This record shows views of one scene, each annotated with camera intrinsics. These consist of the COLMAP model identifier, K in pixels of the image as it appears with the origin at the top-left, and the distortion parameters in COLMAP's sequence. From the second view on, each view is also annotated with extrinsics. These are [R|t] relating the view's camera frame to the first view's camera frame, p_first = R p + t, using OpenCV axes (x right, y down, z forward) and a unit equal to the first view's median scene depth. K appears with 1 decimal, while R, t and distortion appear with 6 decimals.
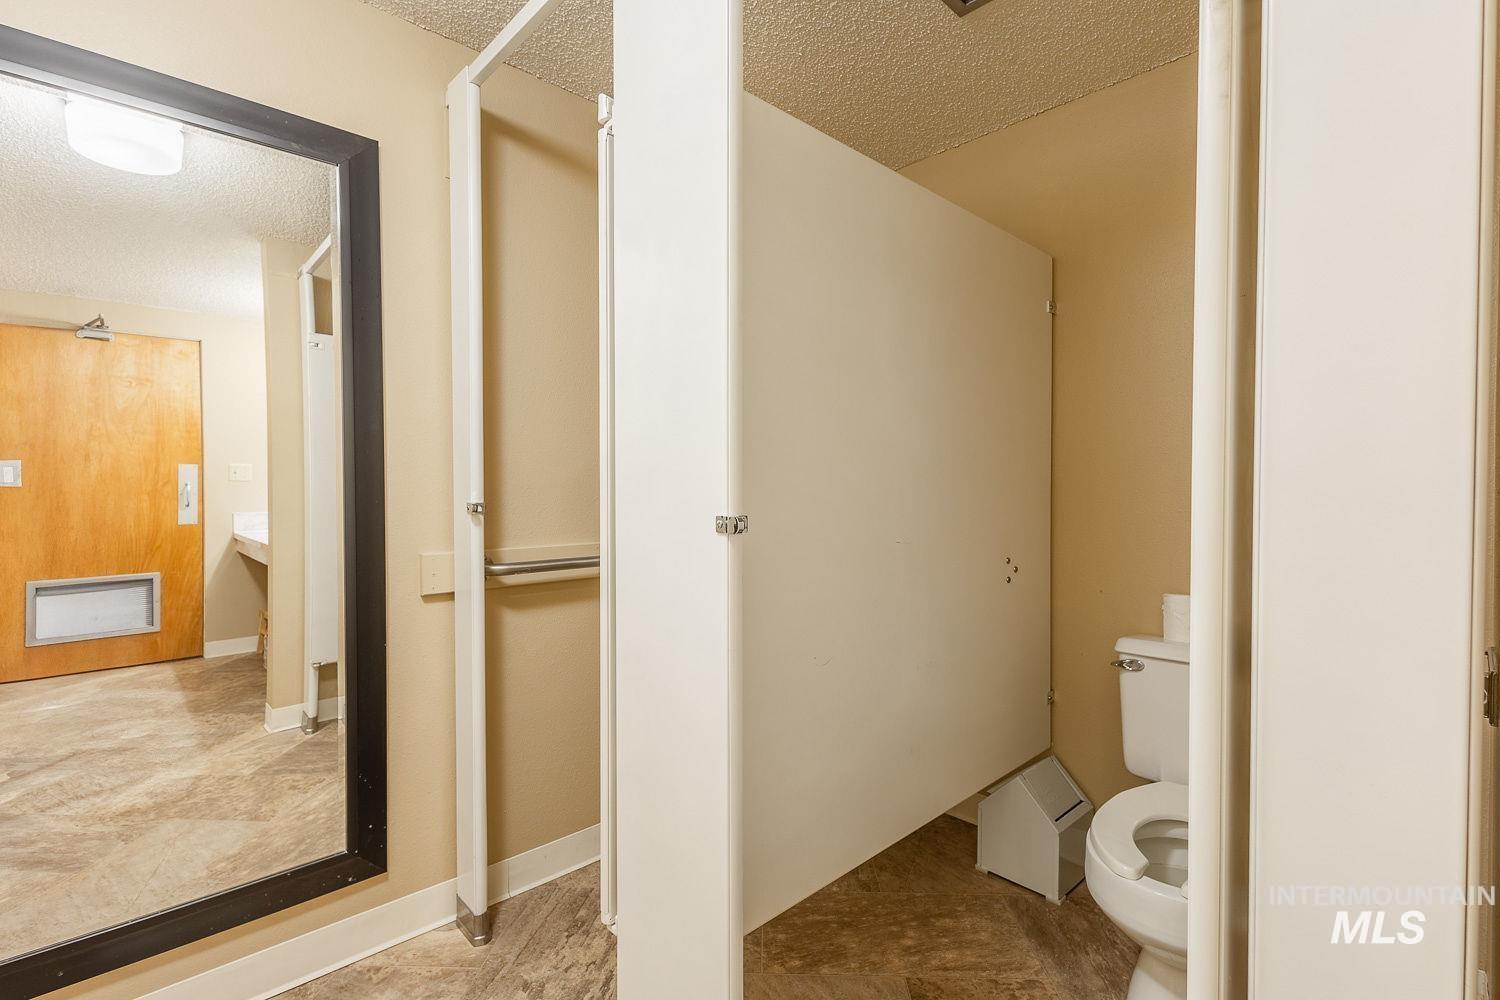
lens RADIAL K [[690.2, 0, 752.5], [0, 690.2, 497.8], [0, 0, 1]] dist [-0.000196, -0.000176]
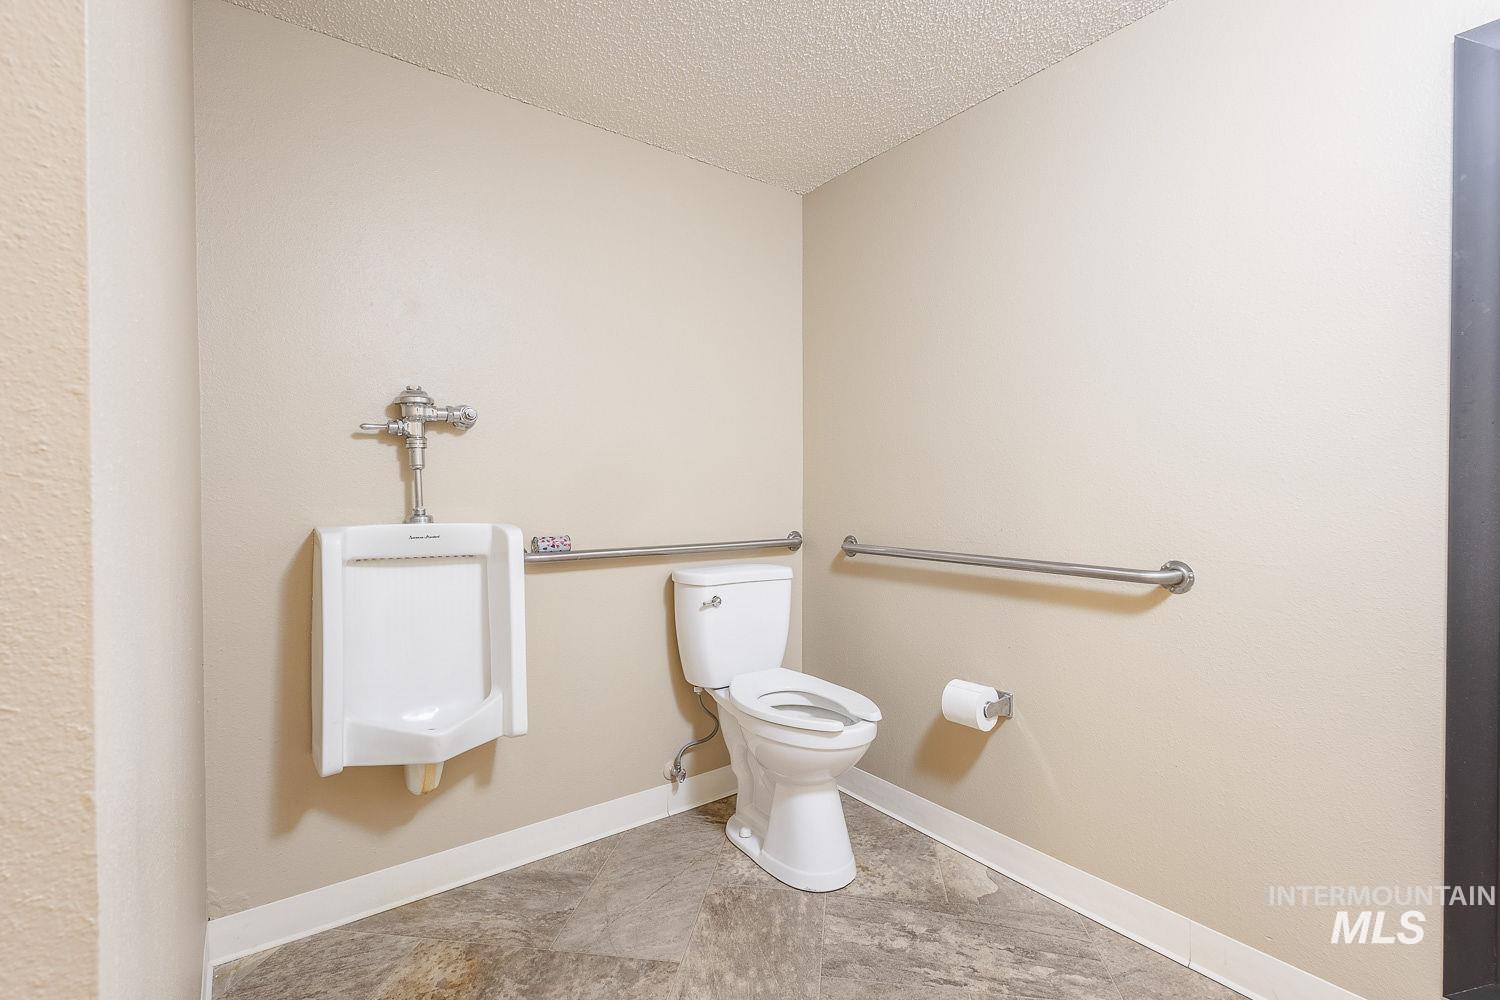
lens RADIAL K [[690.2, 0, 752.5], [0, 690.2, 497.8], [0, 0, 1]] dist [-0.000196, -0.000176]
pose [[-0.121756, 0.001701, -0.992559, 0.766678], [-0.035800, 0.999340, 0.006104, 0.008891], [0.991914, 0.036277, -0.121615, 0.769084]]
